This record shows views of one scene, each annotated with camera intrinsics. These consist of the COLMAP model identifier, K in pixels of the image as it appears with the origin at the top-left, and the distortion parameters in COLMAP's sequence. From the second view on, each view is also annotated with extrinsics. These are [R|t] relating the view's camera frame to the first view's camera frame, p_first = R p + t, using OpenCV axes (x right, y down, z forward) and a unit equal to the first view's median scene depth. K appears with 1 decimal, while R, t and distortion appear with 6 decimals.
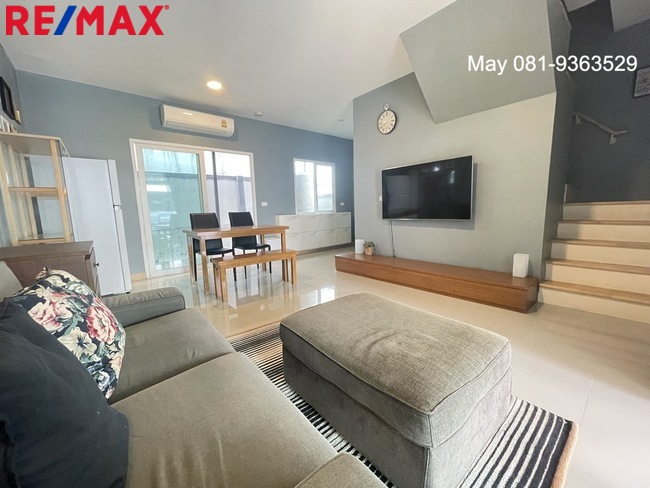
lens RADIAL K [[263.8, 0, 323.1], [0, 263.8, 243.8], [0, 0, 1]] dist [-0.003066, 0.001021]
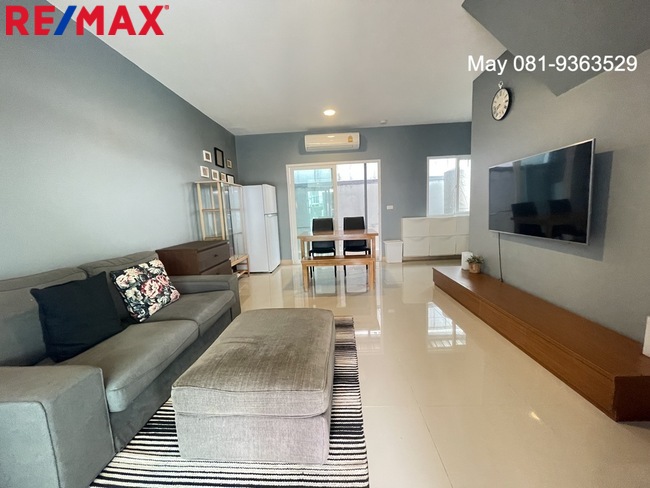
lens RADIAL K [[263.8, 0, 323.9], [0, 263.8, 244.8], [0, 0, 1]] dist [-0.003066, 0.001021]
pose [[0.735170, 0.087194, -0.672251, 0.367106], [-0.064535, 0.996191, 0.058636, -0.061003], [0.674803, 0.000277, 0.737997, 0.082230]]
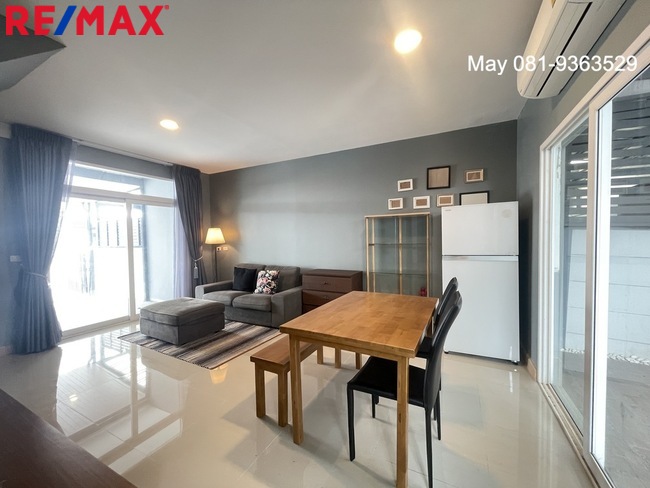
lens RADIAL K [[263.8, 0, 324.9], [0, 263.8, 244.9], [0, 0, 1]] dist [-0.003066, 0.001021]
pose [[-0.918287, 0.051329, -0.392574, -0.030720], [-0.011437, 0.987707, 0.155895, -0.241485], [0.395751, 0.147646, -0.906412, 1.258114]]
